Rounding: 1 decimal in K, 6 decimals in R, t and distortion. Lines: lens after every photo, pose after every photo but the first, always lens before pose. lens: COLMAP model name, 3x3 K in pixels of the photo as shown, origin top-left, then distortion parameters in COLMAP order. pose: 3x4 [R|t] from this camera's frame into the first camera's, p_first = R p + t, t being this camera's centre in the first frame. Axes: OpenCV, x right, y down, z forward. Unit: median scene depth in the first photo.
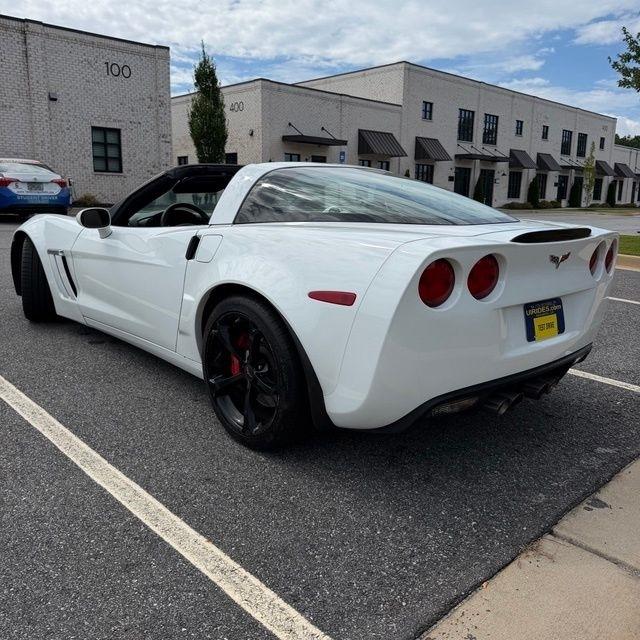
lens RADIAL K [[597.3, 0, 317.4], [0, 597.3, 319.3], [0, 0, 1]] dist [0.054080, -0.082851]
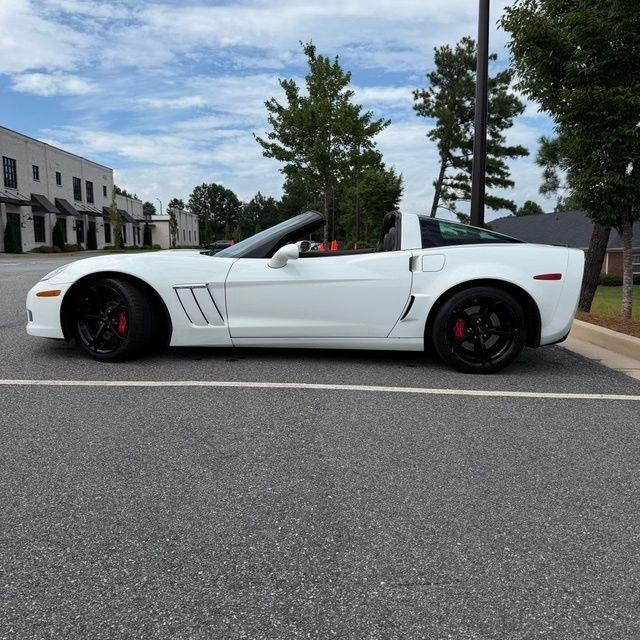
lens RADIAL K [[597.0, 0, 315.6], [0, 597.0, 313.1], [0, 0, 1]] dist [0.076031, -0.135654]
pose [[0.685339, -0.105533, 0.720537, -0.215059], [0.163888, 0.986413, -0.011408, -0.002296], [-0.709543, 0.125906, 0.693323, 0.015209]]
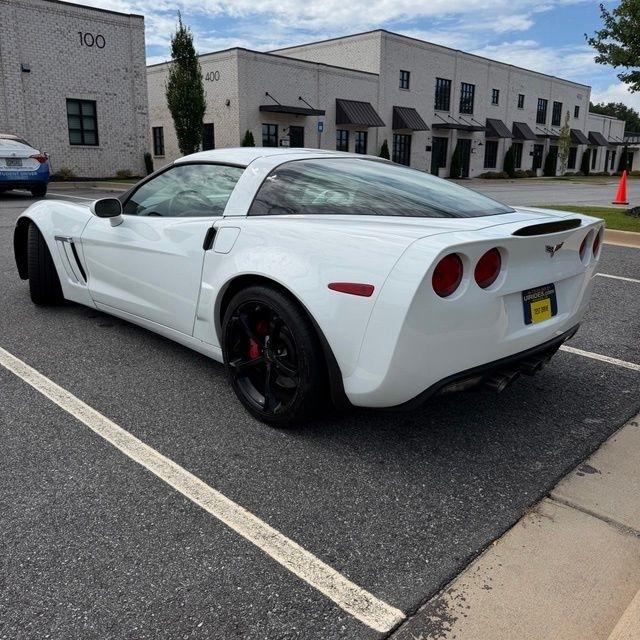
lens RADIAL K [[597.0, 0, 315.6], [0, 597.0, 313.1], [0, 0, 1]] dist [0.076031, -0.135654]
pose [[0.999284, -0.014094, 0.035107, -0.008407], [0.012720, 0.999157, 0.039032, -0.003778], [-0.035627, -0.038558, 0.998621, -0.009793]]
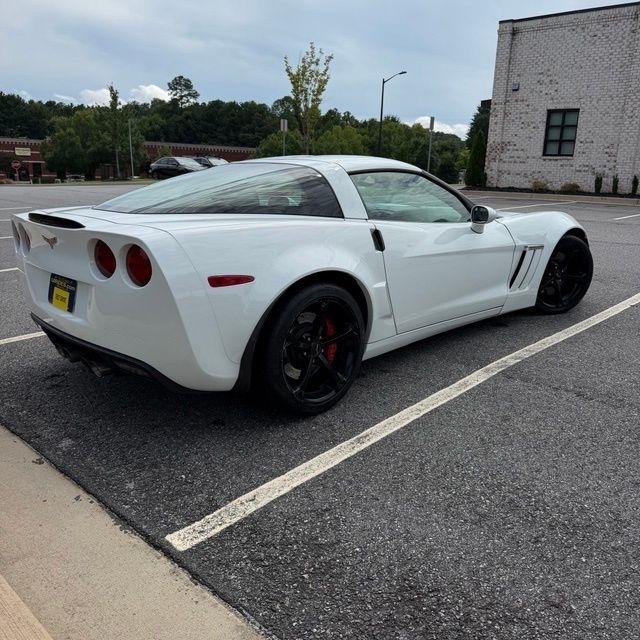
lens RADIAL K [[598.8, 0, 305.0], [0, 598.8, 322.2], [0, 0, 1]] dist [0.109107, -0.211545]
pose [[0.029845, 0.234817, -0.971581, 0.191953], [-0.222298, 0.949231, 0.222587, -0.038636], [0.974522, 0.209337, 0.080529, 0.170660]]
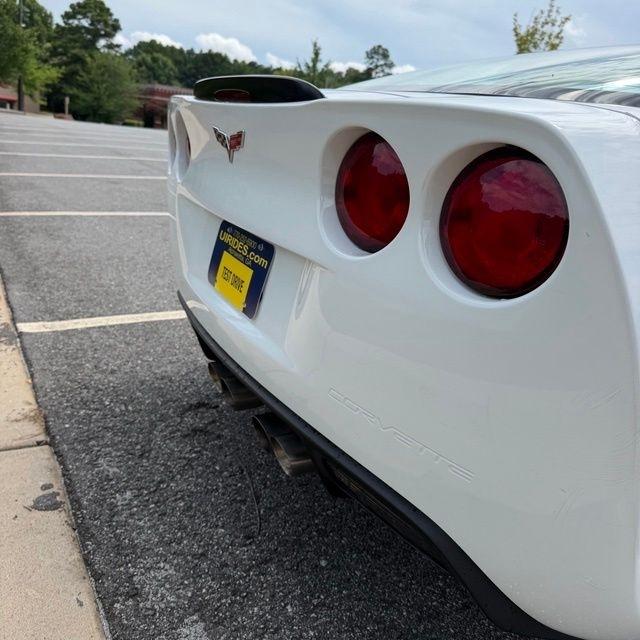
lens RADIAL K [[597.3, 0, 317.4], [0, 597.3, 319.3], [0, 0, 1]] dist [0.054080, -0.082851]
pose [[-0.233399, 0.251113, -0.939397, 0.105685], [-0.314301, 0.894739, 0.317265, -0.017693], [0.920185, 0.369303, -0.129906, 0.142002]]
